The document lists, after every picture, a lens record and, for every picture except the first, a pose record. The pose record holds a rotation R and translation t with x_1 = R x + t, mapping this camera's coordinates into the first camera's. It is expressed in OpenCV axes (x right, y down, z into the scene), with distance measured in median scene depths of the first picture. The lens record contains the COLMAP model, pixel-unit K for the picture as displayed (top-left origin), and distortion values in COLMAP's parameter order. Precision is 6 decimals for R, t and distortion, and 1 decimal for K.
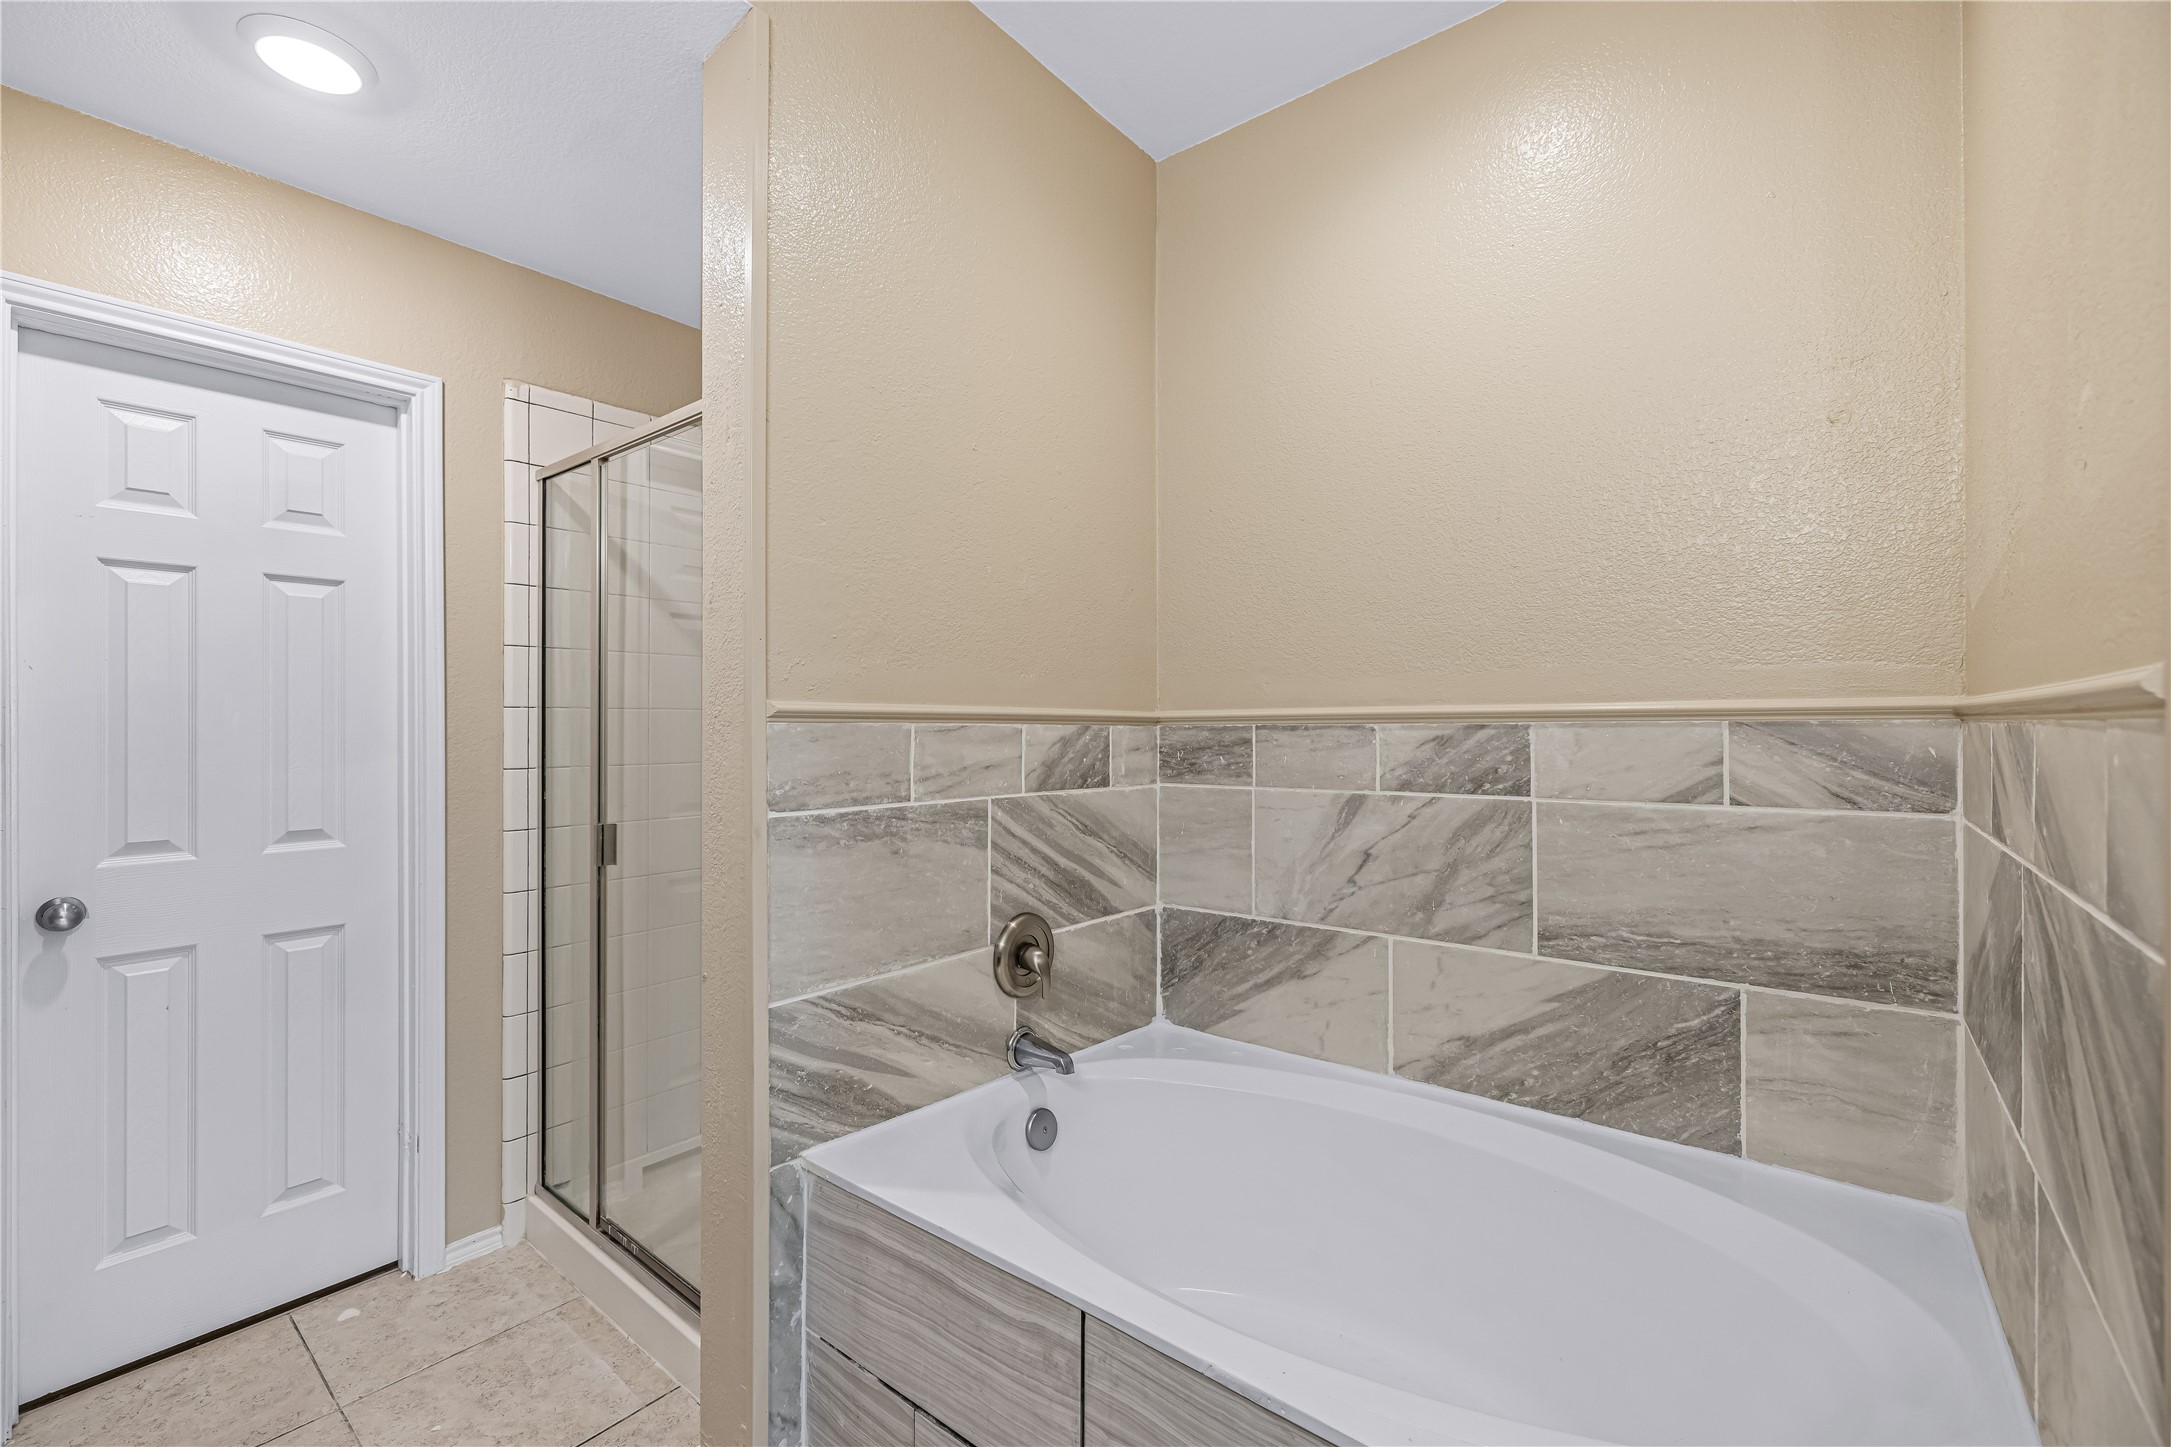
lens RADIAL K [[914.4, 0, 1073.7], [0, 914.4, 722.2], [0, 0, 1]] dist [0.002295, 0.000151]
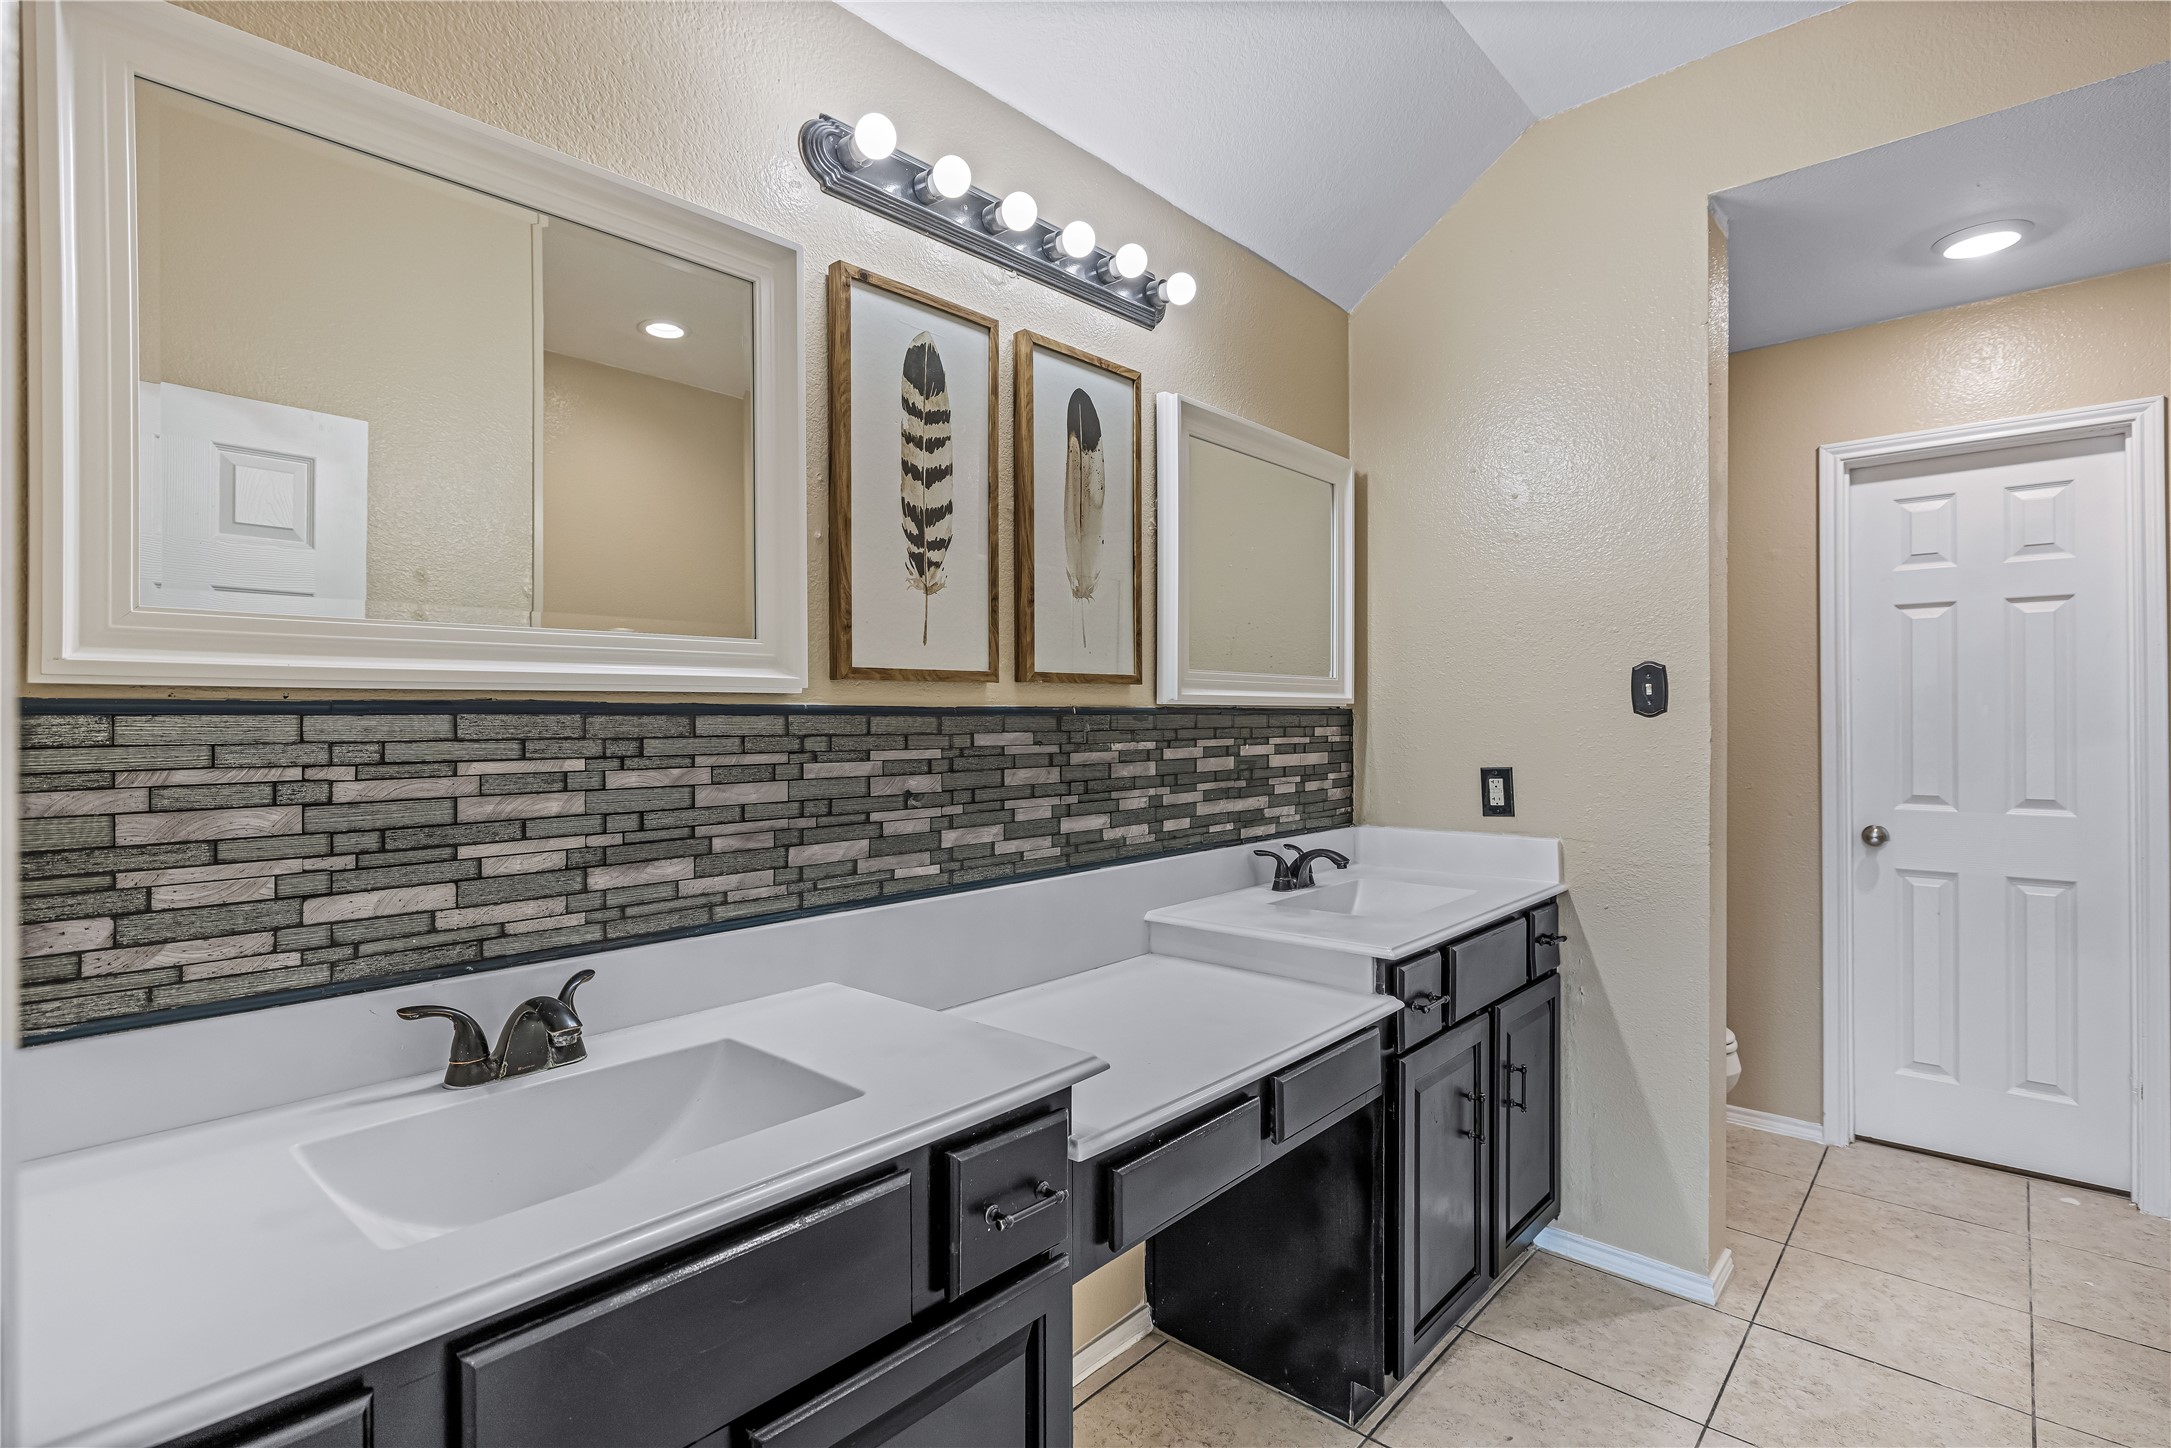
lens RADIAL K [[1050.0, 0, 1068.8], [0, 1050.0, 721.1], [0, 0, 1]] dist [-0.006239, 0.002289]
pose [[-0.044960, 0.003036, -0.998984, 0.657220], [0.004448, 0.999986, 0.002839, 0.001581], [0.998979, -0.004316, -0.044973, -0.261234]]
